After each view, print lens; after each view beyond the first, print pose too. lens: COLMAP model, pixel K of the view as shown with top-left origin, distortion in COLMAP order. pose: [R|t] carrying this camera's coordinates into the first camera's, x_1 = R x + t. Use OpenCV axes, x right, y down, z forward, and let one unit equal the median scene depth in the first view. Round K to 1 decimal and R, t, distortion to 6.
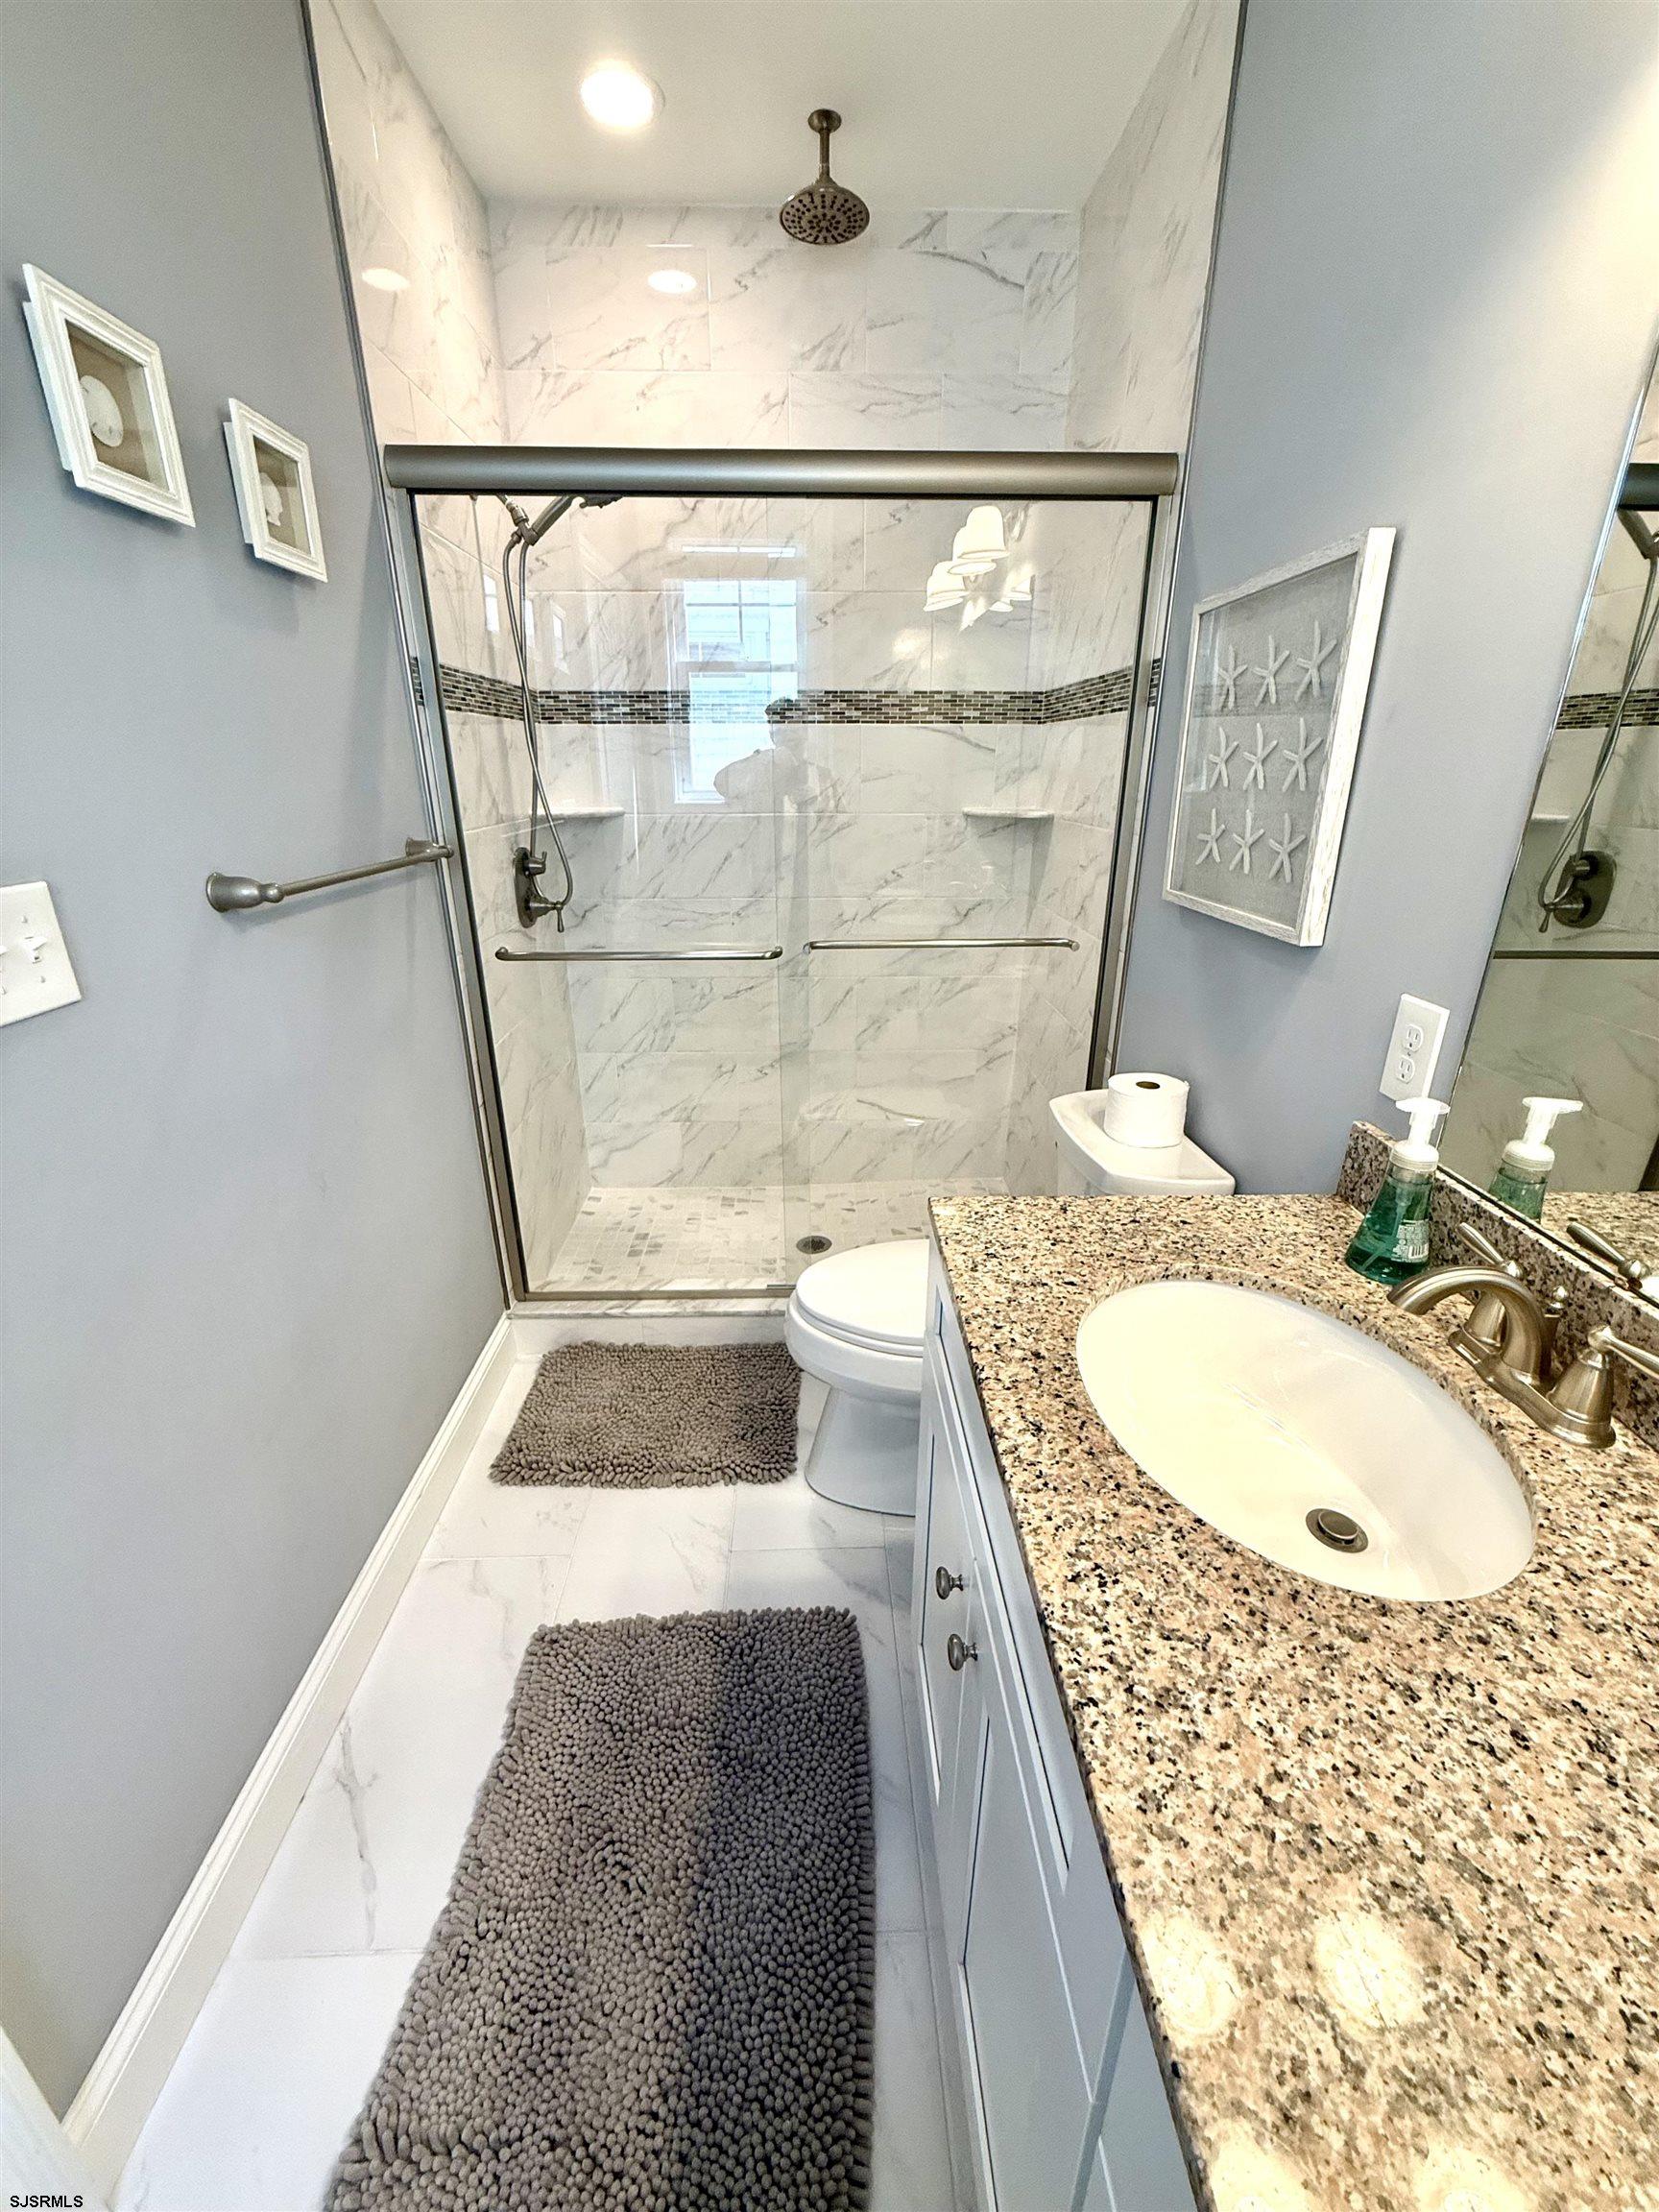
lens RADIAL K [[885.0, 0, 827.1], [0, 885.0, 1102.7], [0, 0, 1]] dist [-0.002050, 0.000475]
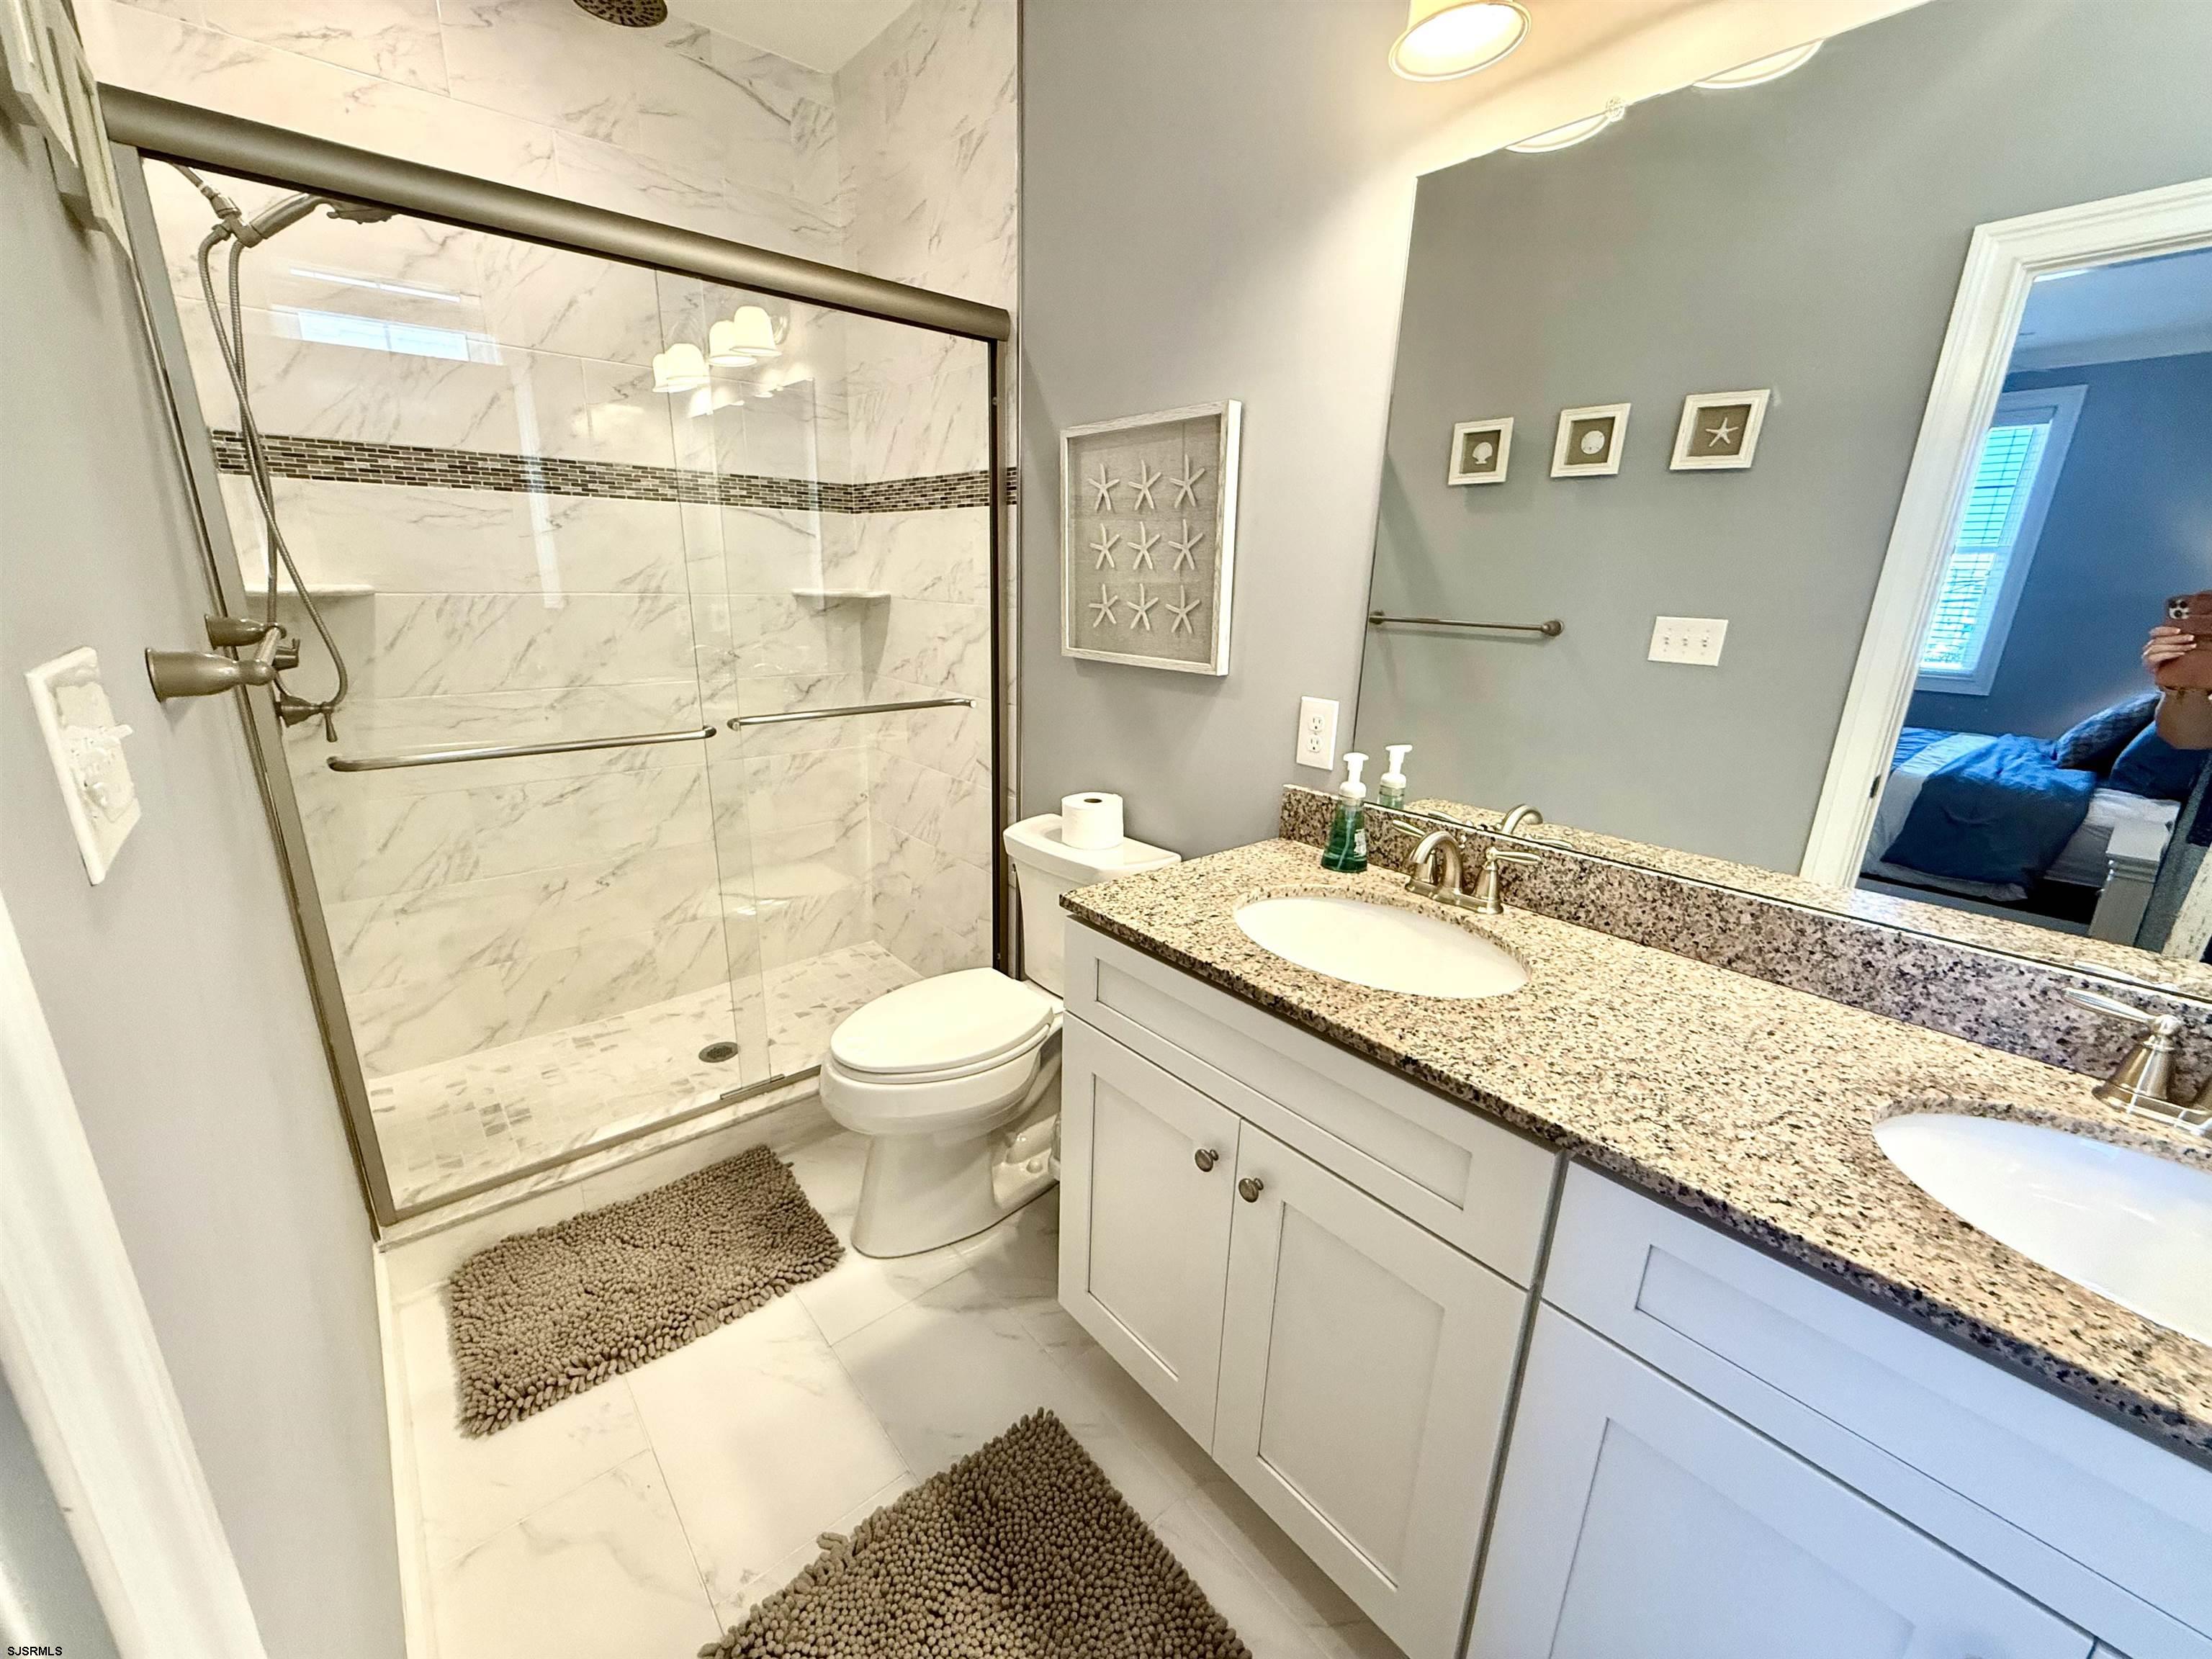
lens RADIAL K [[885.0, 0, 1101.6], [0, 885.0, 832.8], [0, 0, 1]] dist [-0.002050, 0.000475]
pose [[0.775982, -0.159494, 0.610257, -0.285929], [0.199847, 0.979825, 0.001964, 0.017476], [-0.598258, 0.120434, 0.792201, 0.003519]]
